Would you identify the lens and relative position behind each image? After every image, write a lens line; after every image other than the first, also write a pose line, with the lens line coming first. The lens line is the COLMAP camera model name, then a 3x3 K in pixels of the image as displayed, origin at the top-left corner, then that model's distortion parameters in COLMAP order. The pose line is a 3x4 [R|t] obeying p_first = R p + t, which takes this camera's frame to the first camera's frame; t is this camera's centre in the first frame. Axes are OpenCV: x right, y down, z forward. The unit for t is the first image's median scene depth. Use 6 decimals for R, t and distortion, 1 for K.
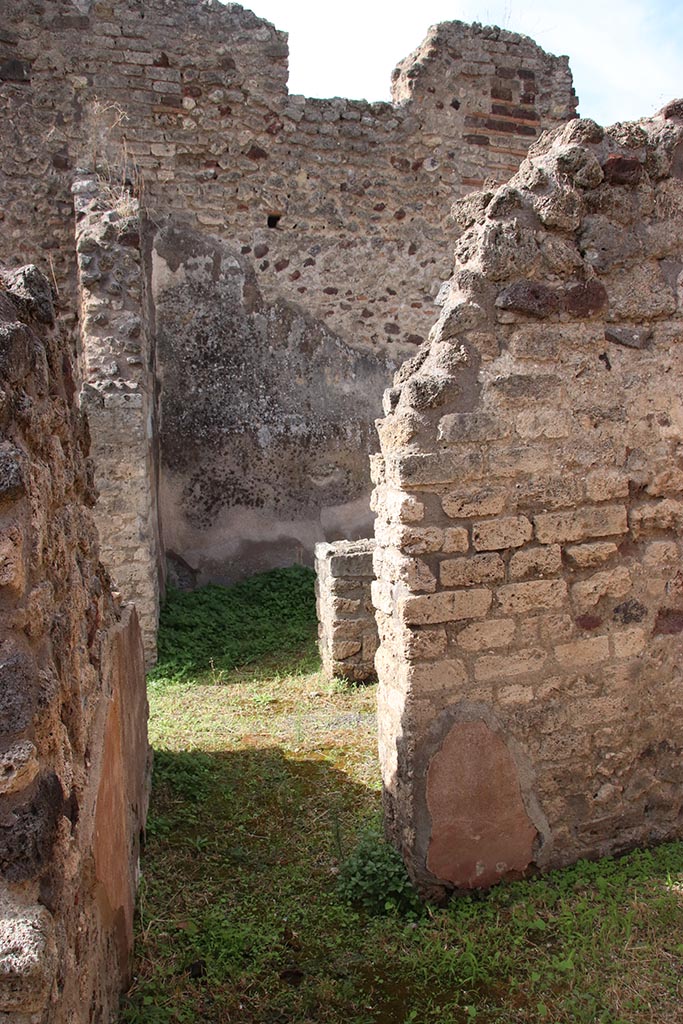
lens RADIAL K [[879.5, 0, 338.2], [0, 879.5, 510.3], [0, 0, 1]] dist [-0.131366, 0.148481]
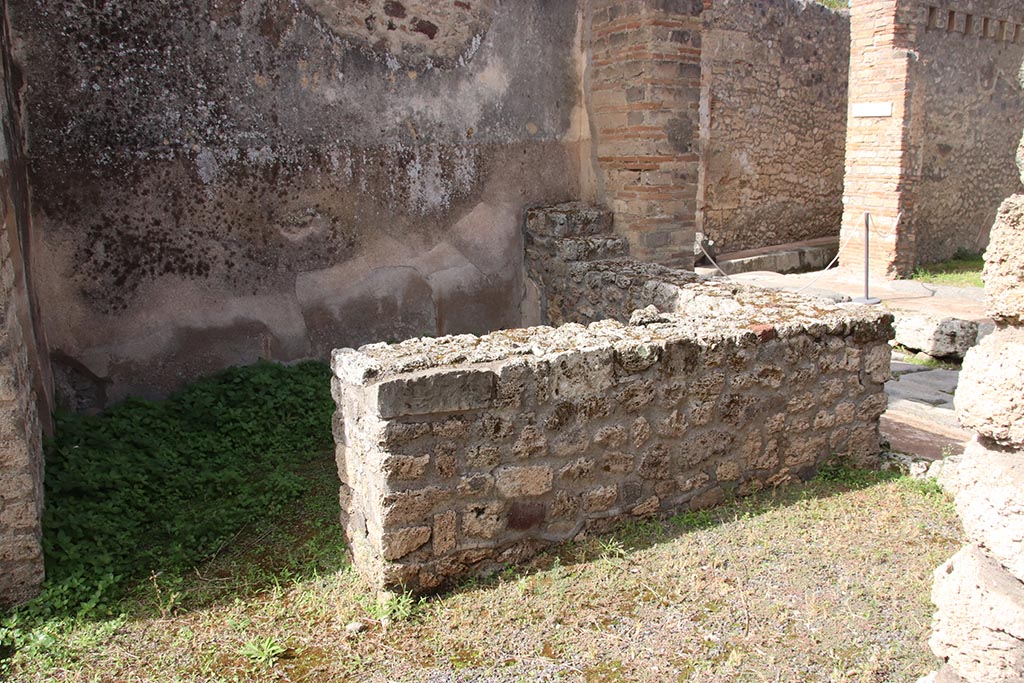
lens RADIAL K [[879.5, 0, 516.1], [0, 879.5, 344.0], [0, 0, 1]] dist [-0.131366, 0.148481]
pose [[0.954623, -0.039306, 0.295213, -0.061409], [0.007978, 0.994272, 0.106583, -0.020476], [-0.297711, -0.099392, 0.949468, 0.329370]]
